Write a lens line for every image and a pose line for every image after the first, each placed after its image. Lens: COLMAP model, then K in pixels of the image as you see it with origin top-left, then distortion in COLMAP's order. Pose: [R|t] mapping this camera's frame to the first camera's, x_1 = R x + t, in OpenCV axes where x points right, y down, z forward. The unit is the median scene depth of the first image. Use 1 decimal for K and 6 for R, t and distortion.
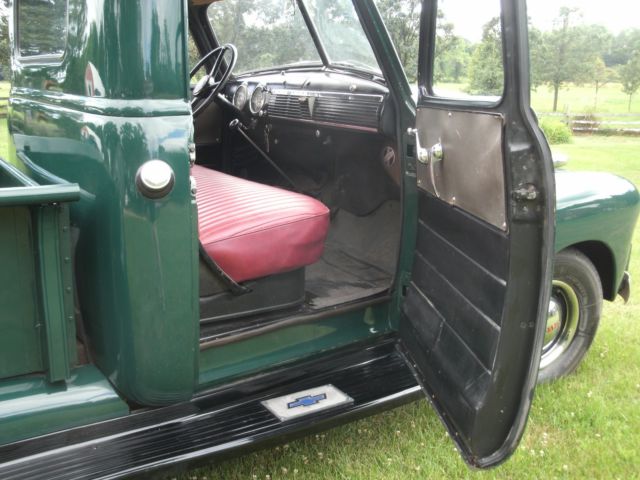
lens RADIAL K [[682.0, 0, 320.0], [0, 682.0, 240.0], [0, 0, 1]] dist [-0.346544, 0.574953]
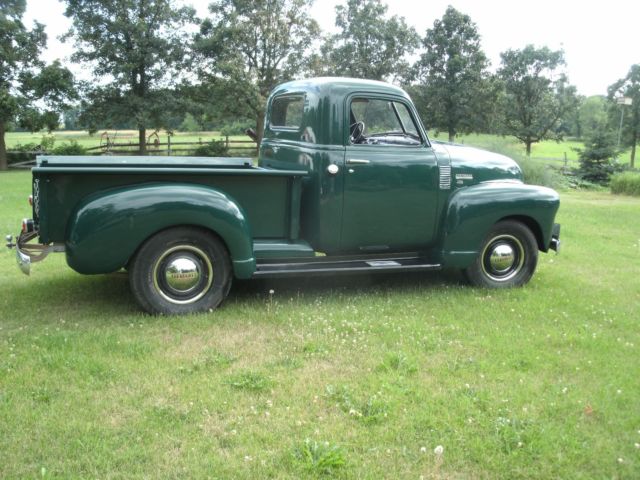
lens RADIAL K [[682.0, 0, 320.0], [0, 682.0, 240.0], [0, 0, 1]] dist [-0.346544, 0.574953]
pose [[0.979113, 0.045458, -0.198169, 0.181139], [-0.060935, 0.995490, -0.072709, 0.252337], [0.193970, 0.083266, 0.977467, -1.123793]]
